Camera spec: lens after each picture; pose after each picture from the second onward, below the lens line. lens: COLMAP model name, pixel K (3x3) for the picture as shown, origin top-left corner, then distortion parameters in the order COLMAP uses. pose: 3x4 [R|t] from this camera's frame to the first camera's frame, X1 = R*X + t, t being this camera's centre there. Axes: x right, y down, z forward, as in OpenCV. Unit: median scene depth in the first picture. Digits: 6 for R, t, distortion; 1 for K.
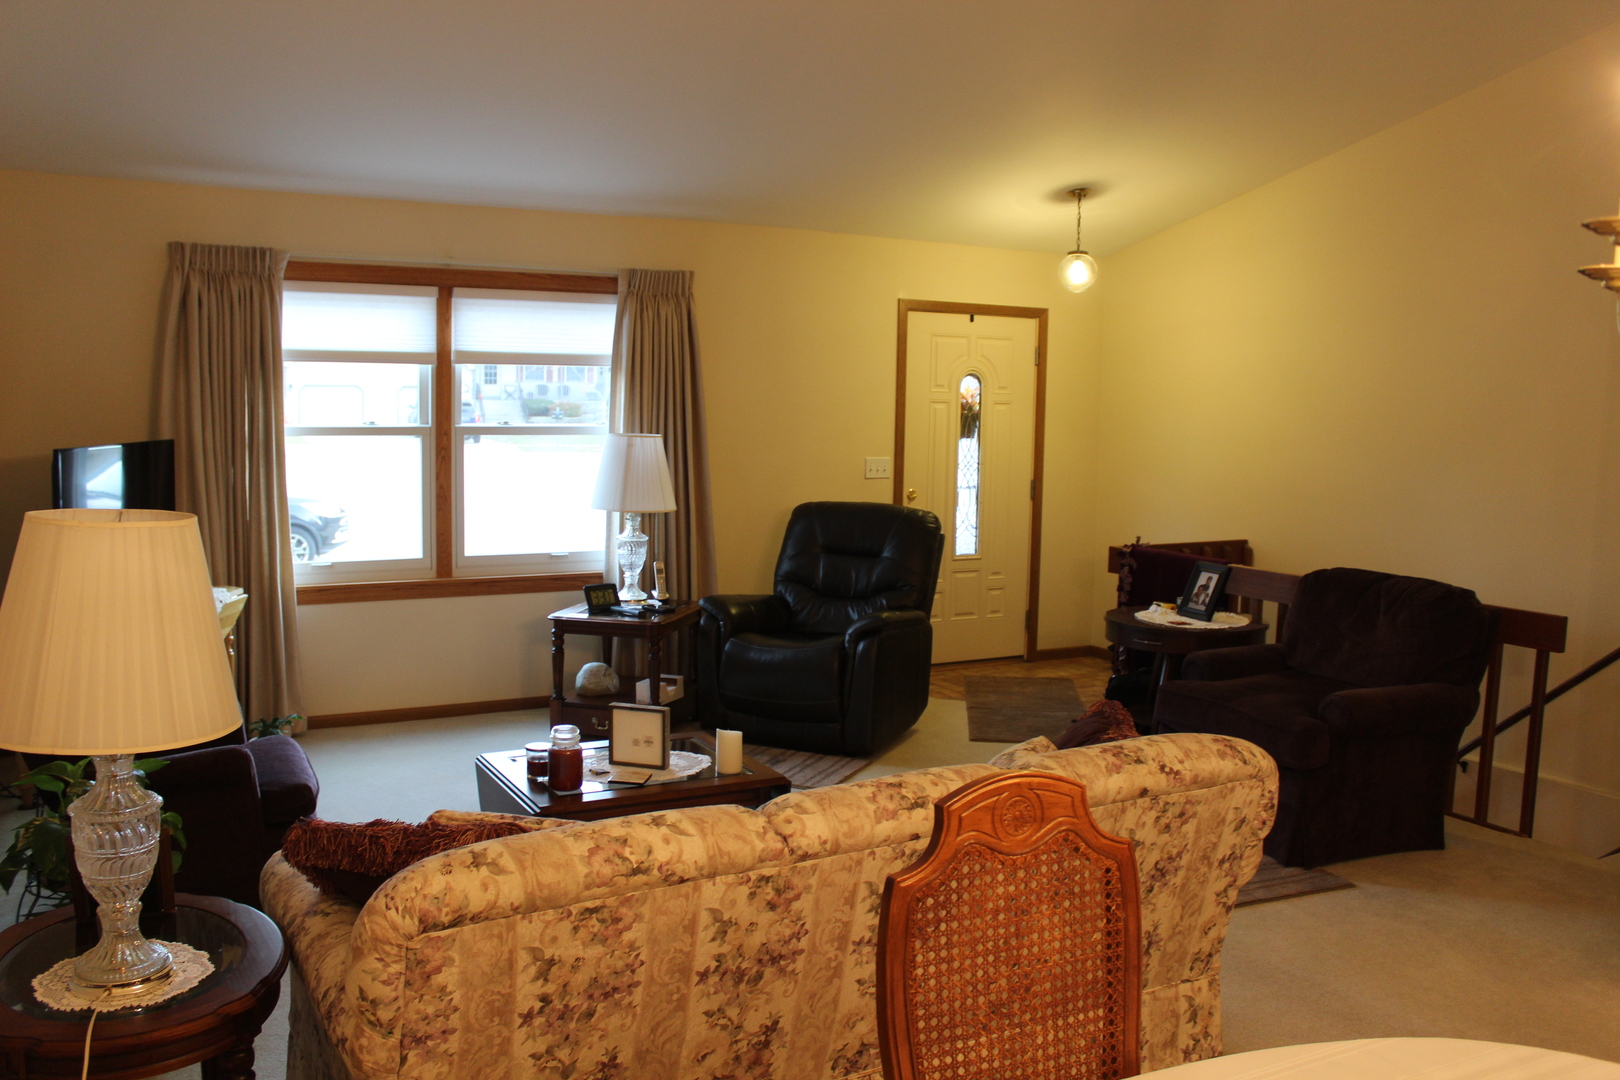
lens RADIAL K [[1367.1, 0, 821.4], [0, 1367.1, 542.5], [0, 0, 1]] dist [-0.159622, 0.142886]
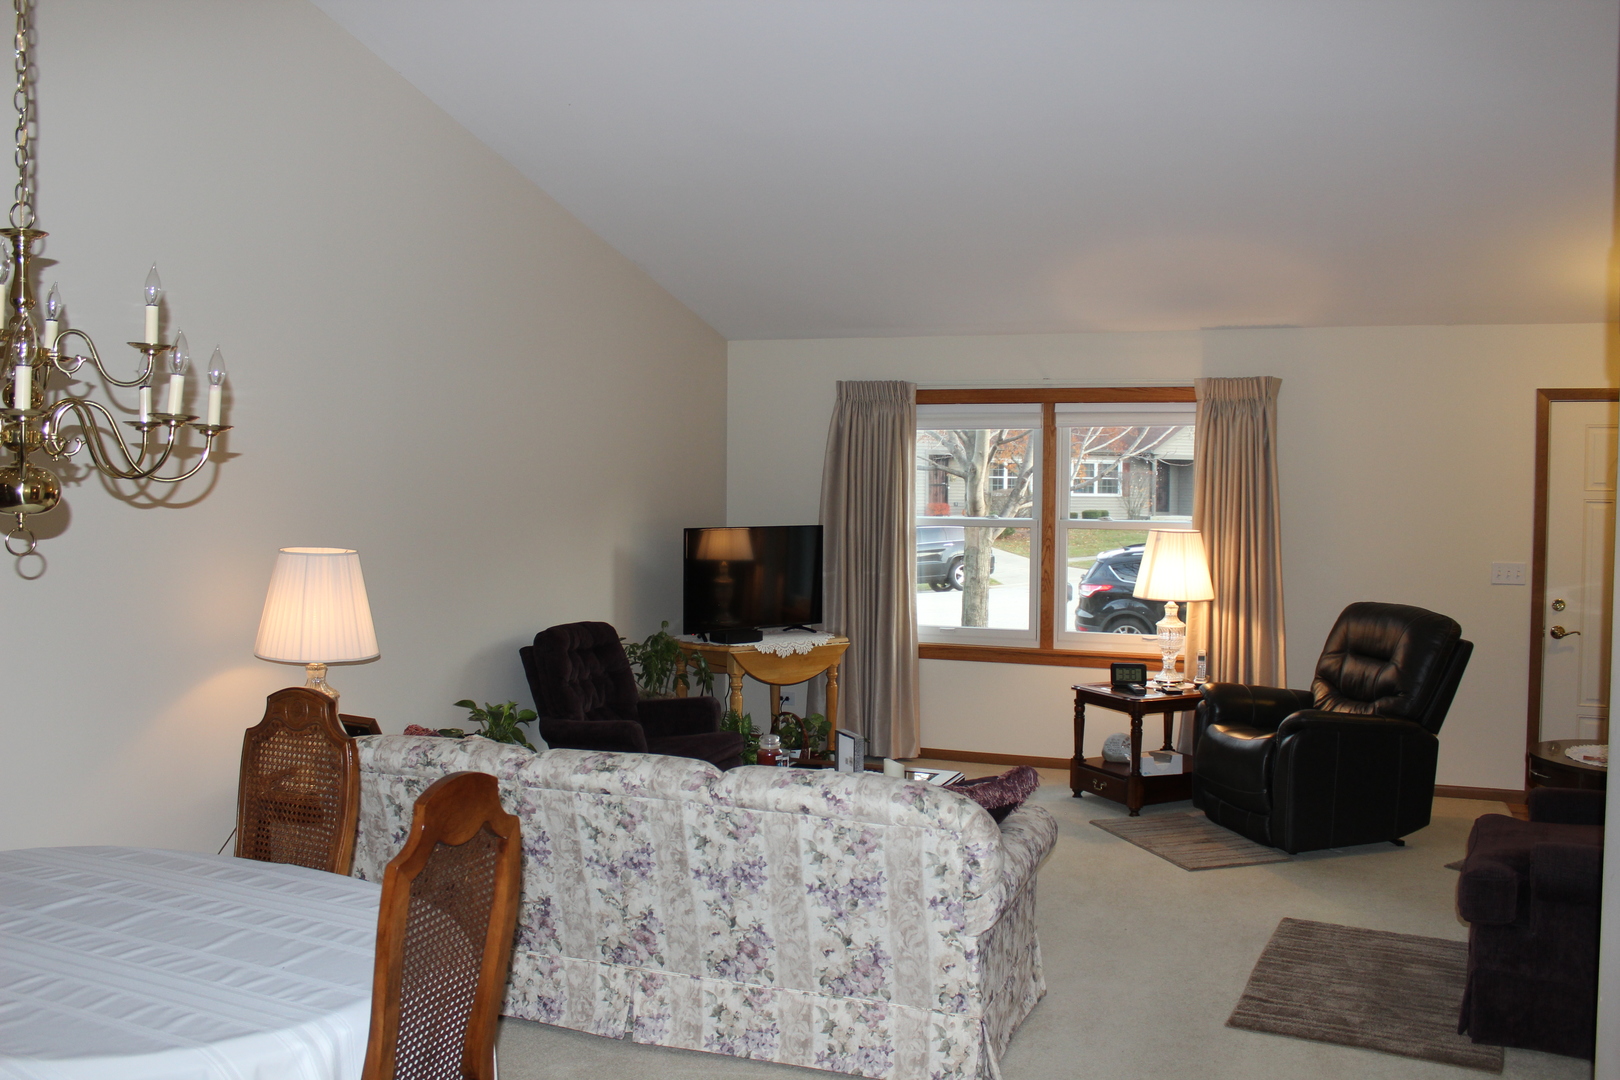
lens RADIAL K [[1367.1, 0, 821.4], [0, 1367.1, 542.5], [0, 0, 1]] dist [-0.159622, 0.142886]
pose [[0.638102, 0.018746, -0.769723, 0.562259], [-0.077861, 0.996150, -0.040287, -0.003490], [0.766005, 0.085638, 0.637105, 0.096880]]
